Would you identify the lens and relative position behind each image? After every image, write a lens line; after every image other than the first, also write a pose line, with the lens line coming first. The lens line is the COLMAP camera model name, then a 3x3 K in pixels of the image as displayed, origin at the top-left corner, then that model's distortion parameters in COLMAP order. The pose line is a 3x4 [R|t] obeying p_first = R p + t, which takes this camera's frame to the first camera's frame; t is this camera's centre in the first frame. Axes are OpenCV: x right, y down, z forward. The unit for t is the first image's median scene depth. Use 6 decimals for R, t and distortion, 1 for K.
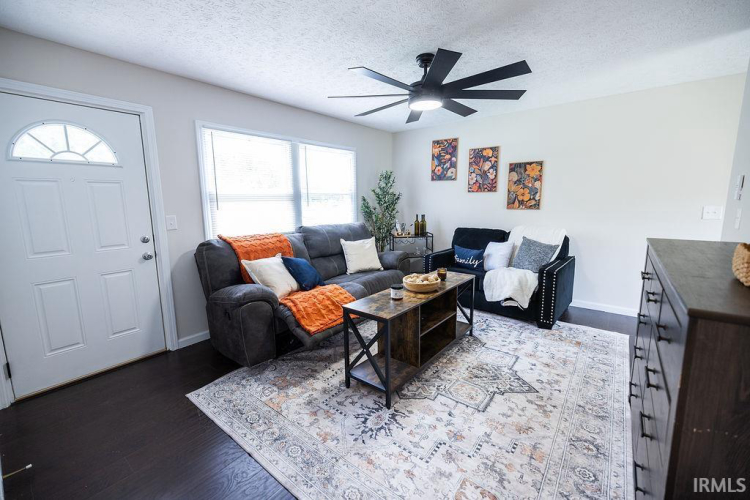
lens RADIAL K [[313.7, 0, 374.0], [0, 313.7, 248.4], [0, 0, 1]] dist [-0.000216, -0.000630]
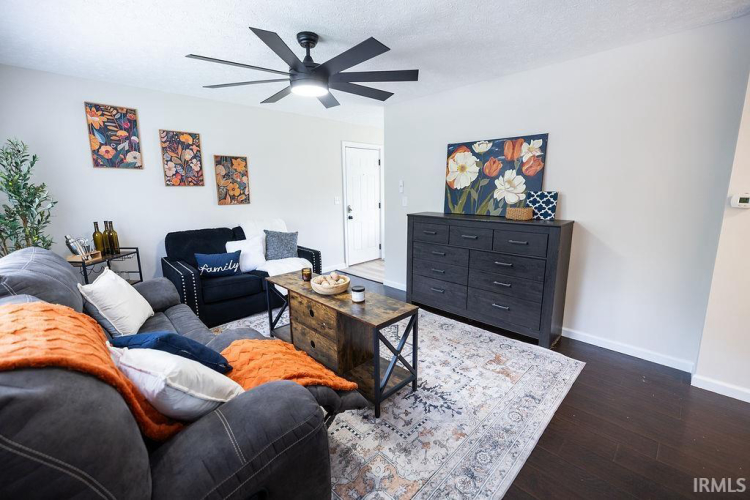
lens RADIAL K [[313.7, 0, 374.4], [0, 313.7, 246.7], [0, 0, 1]] dist [-0.000216, -0.000630]
pose [[0.120819, -0.178178, 0.976553, -0.447055], [0.162845, 0.973989, 0.157563, -0.077456], [-0.979226, 0.139990, 0.146692, 0.436982]]
